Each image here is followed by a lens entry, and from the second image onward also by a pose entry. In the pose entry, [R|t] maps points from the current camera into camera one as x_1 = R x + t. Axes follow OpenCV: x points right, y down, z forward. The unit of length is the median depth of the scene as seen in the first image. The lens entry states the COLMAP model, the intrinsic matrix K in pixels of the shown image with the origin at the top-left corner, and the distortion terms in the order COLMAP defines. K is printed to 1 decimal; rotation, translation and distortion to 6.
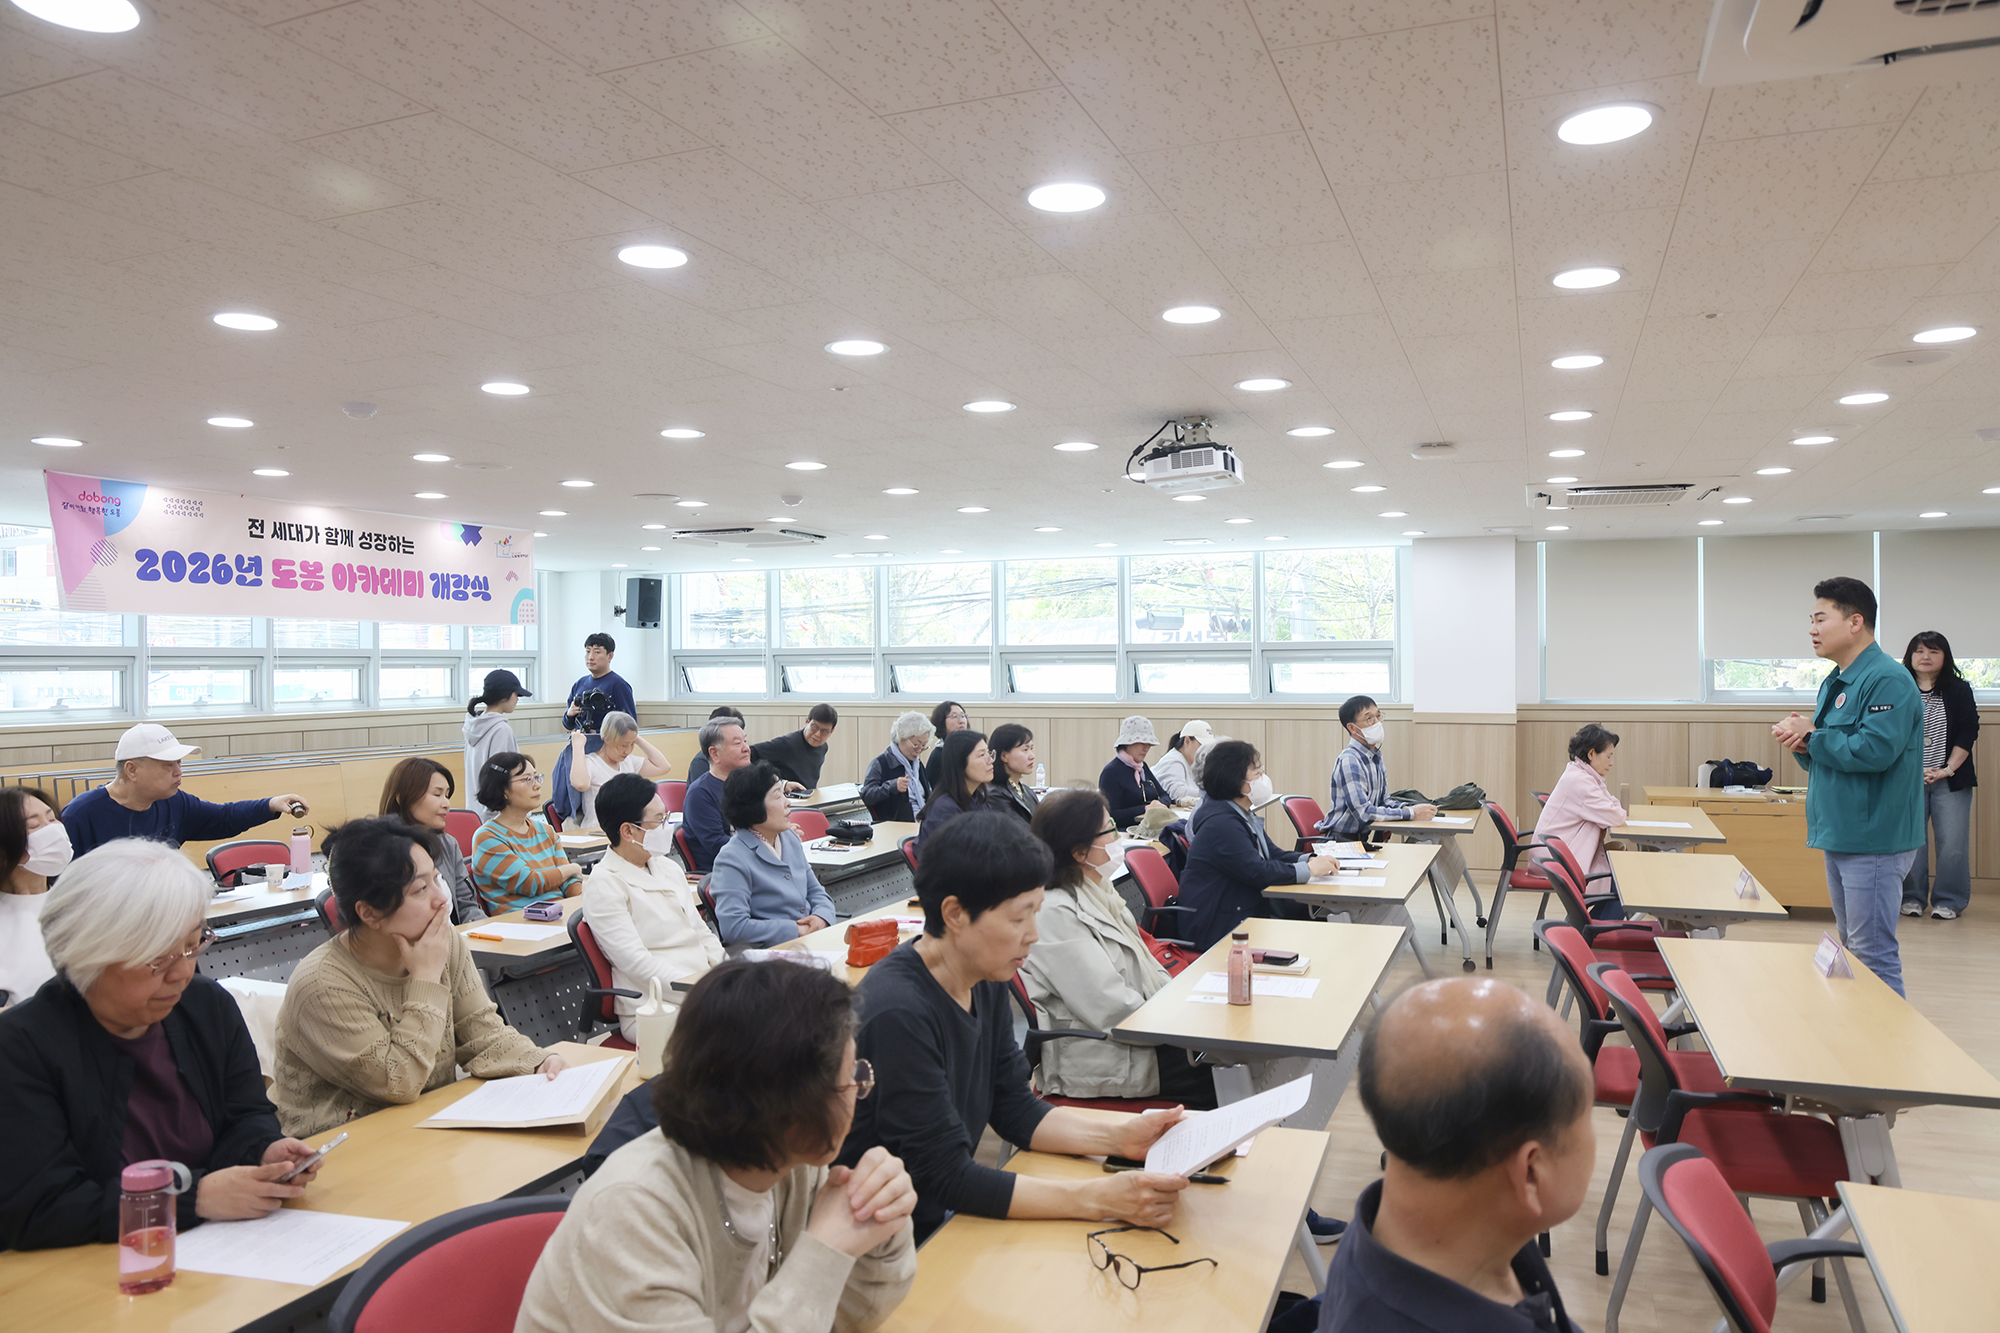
lens RADIAL K [[1387.2, 0, 1005.4], [0, 1387.2, 707.7], [0, 0, 1]] dist [-0.037653, 0.059592]
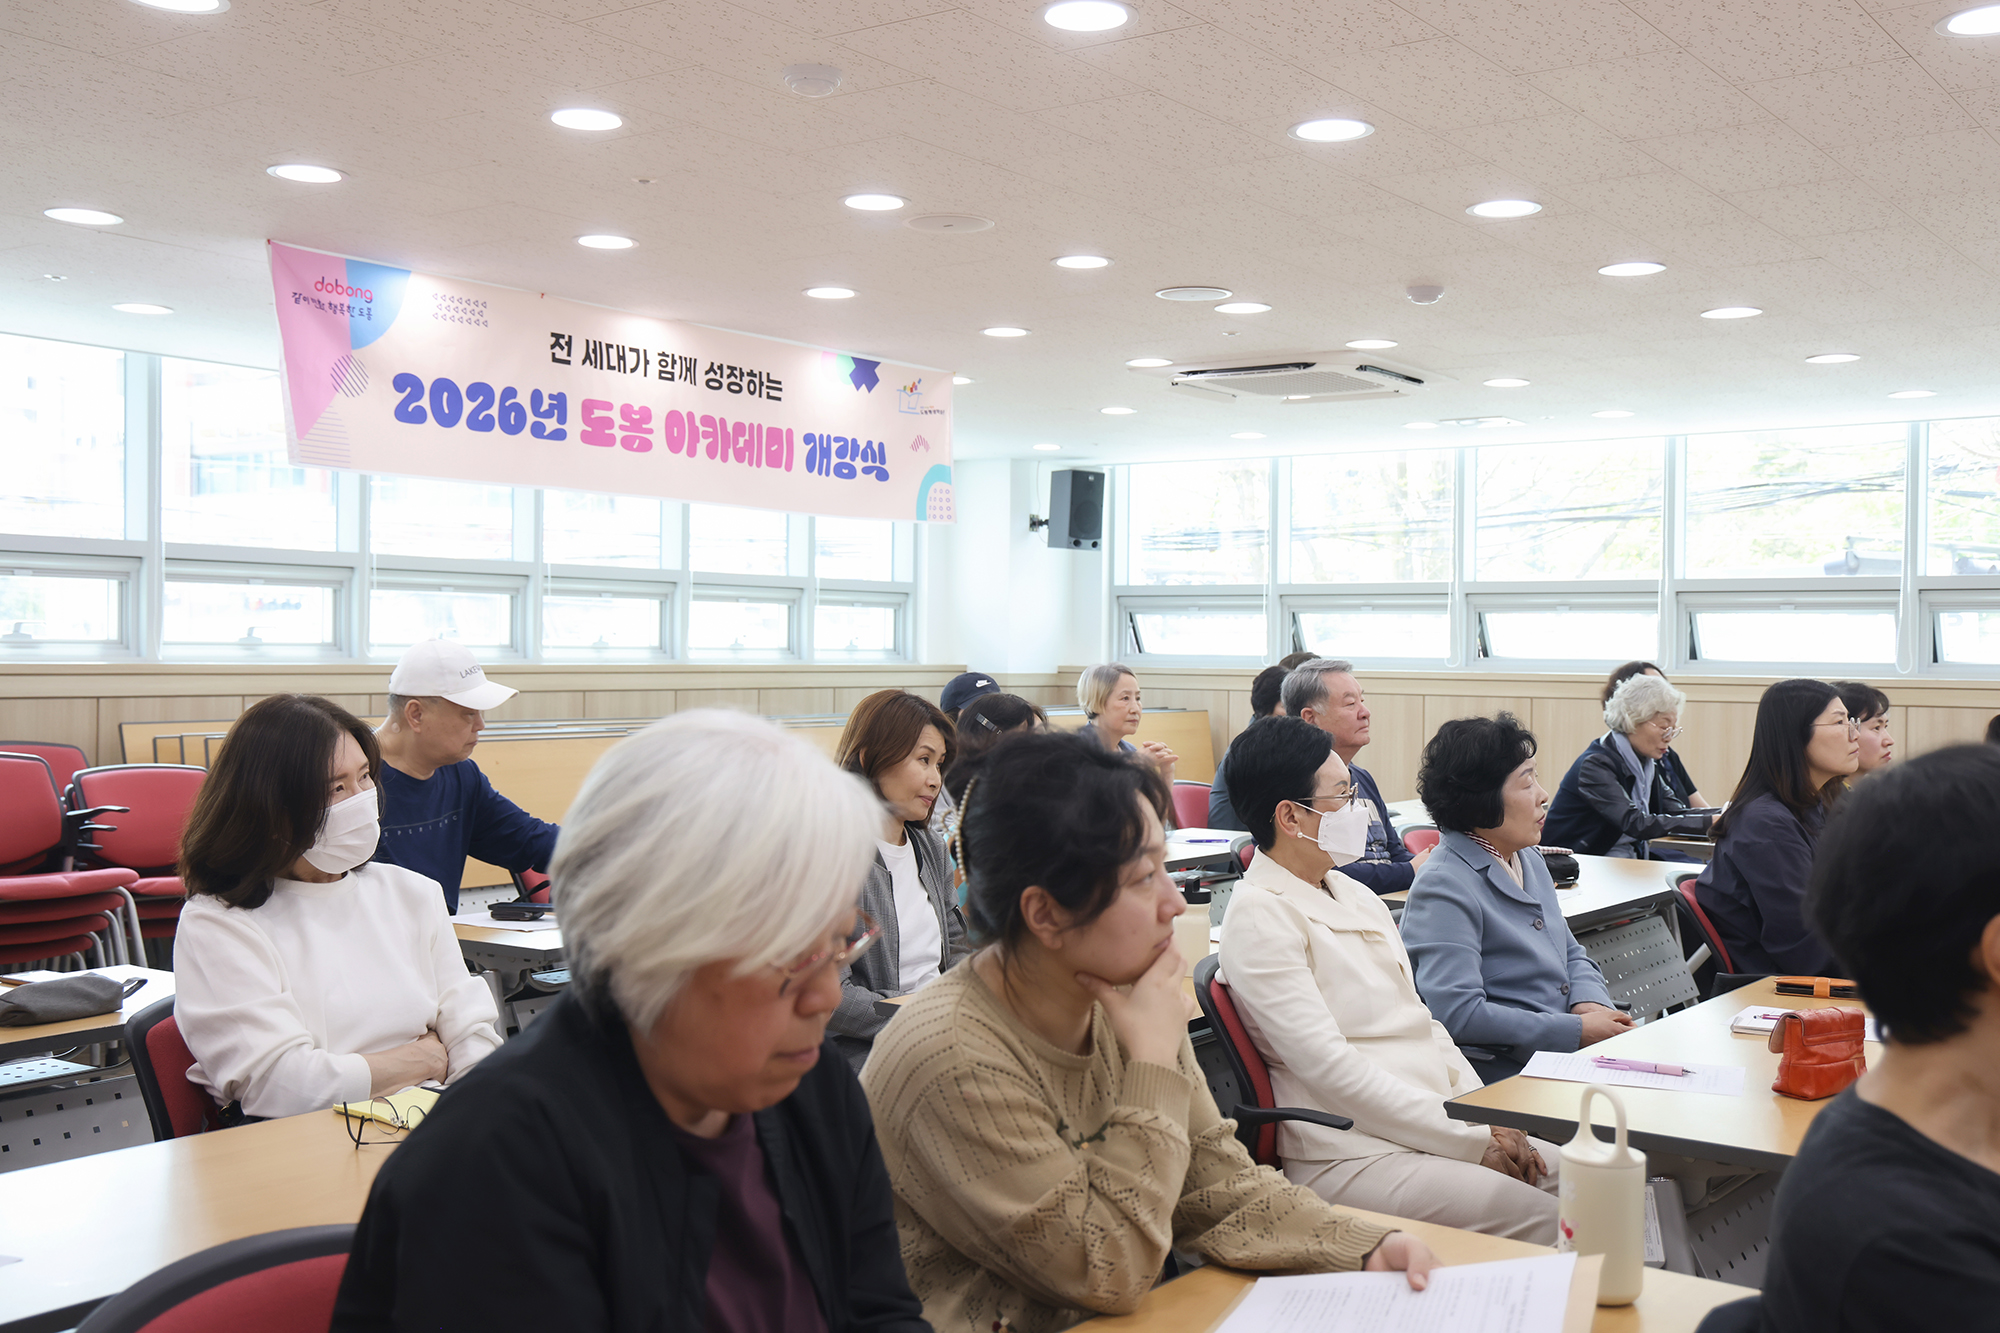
lens RADIAL K [[2116.7, 0, 1128.5], [0, 2116.7, 663.0], [0, 0, 1]] dist [0.015444, 0.019745]
pose [[0.983621, 0.018551, -0.179291, -0.117265], [-0.023172, 0.999450, -0.023715, 0.030313], [0.178753, 0.027481, 0.983510, 0.105437]]
